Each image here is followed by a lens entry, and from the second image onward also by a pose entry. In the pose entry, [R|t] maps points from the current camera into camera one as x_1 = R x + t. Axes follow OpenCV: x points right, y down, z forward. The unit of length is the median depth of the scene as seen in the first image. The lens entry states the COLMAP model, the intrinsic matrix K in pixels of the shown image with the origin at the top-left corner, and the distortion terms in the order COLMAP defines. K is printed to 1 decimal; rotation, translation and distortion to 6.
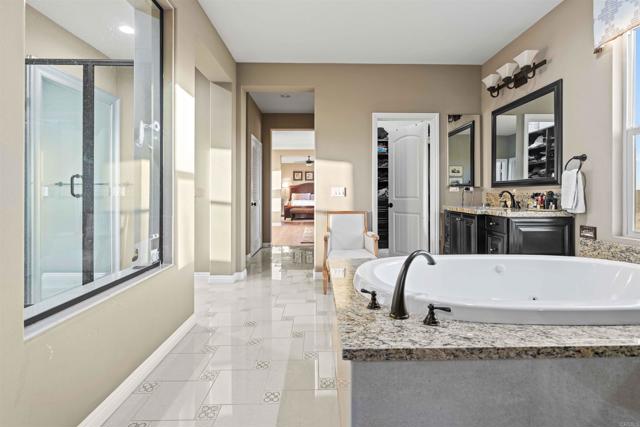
lens RADIAL K [[288.7, 0, 311.8], [0, 288.7, 192.7], [0, 0, 1]] dist [-0.007784, 0.000263]
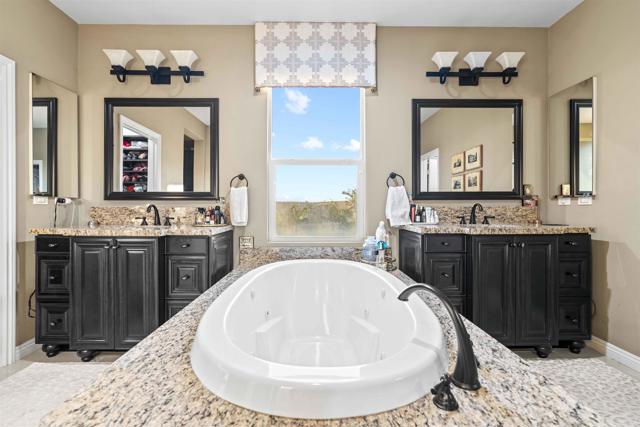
lens RADIAL K [[288.7, 0, 315.6], [0, 288.7, 211.5], [0, 0, 1]] dist [-0.007784, 0.000263]
pose [[-0.023941, -0.002330, 0.999711, -0.179909], [-0.007880, 0.999967, 0.002142, 0.007711], [-0.999682, -0.007827, -0.023958, 0.653684]]
